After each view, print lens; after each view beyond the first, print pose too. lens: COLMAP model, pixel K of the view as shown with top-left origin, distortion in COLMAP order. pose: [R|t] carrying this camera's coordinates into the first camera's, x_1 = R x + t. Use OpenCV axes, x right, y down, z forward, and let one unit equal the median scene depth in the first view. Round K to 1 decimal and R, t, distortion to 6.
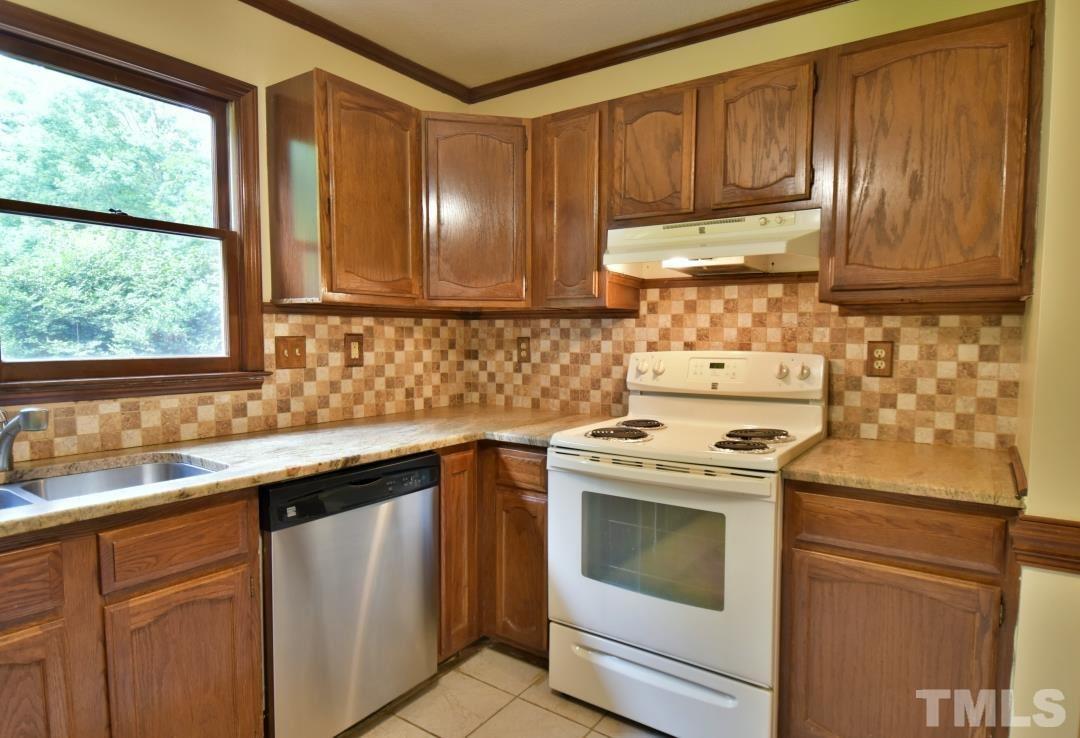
lens RADIAL K [[624.7, 0, 540.9], [0, 624.7, 374.2], [0, 0, 1]] dist [-0.007184, -0.004878]
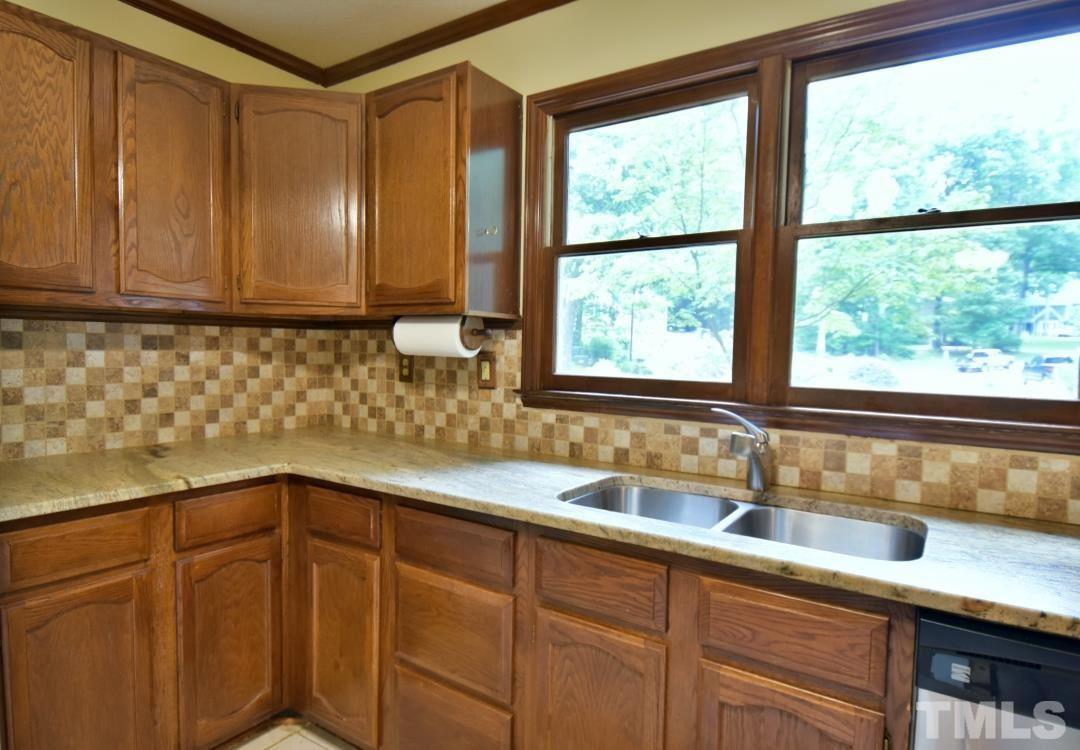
lens RADIAL K [[624.7, 0, 538.0], [0, 624.7, 376.6], [0, 0, 1]] dist [-0.007184, -0.004878]
pose [[0.021484, 0.039693, -0.998981, 0.146539], [-0.084662, 0.995695, 0.037742, -0.038319], [0.996178, 0.083765, 0.024752, 0.549402]]
